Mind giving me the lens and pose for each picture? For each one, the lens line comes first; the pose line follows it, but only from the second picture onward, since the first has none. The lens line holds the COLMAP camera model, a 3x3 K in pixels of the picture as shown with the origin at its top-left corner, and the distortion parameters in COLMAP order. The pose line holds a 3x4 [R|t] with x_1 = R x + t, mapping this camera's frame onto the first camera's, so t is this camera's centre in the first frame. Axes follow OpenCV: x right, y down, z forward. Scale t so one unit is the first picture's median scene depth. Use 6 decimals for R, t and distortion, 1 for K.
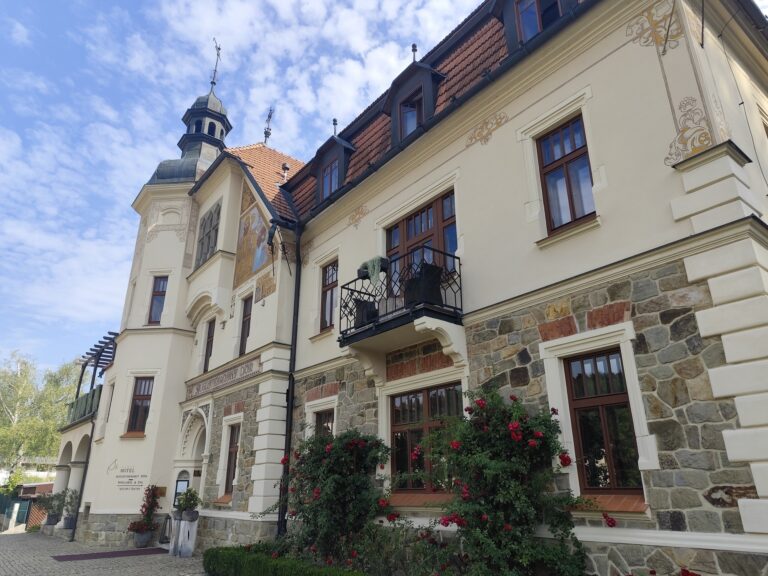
lens RADIAL K [[521.9, 0, 384.0], [0, 521.9, 288.0], [0, 0, 1]] dist [0.021045, -0.004704]
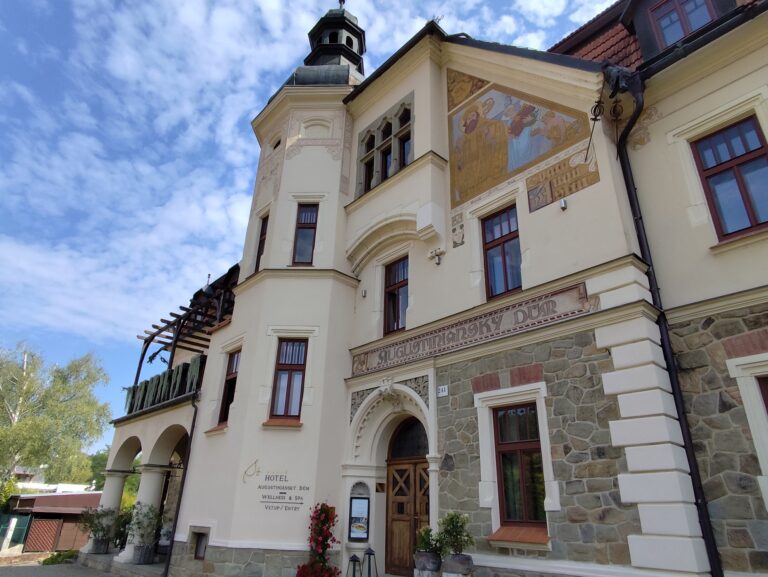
lens RADIAL K [[500.6, 0, 382.8], [0, 500.6, 275.8], [0, 0, 1]] dist [0.001519, 0.007577]
pose [[0.997803, 0.055321, 0.036444, -0.361197], [-0.052230, 0.995351, -0.080921, 0.133160], [-0.040751, 0.078840, 0.996054, 0.338772]]
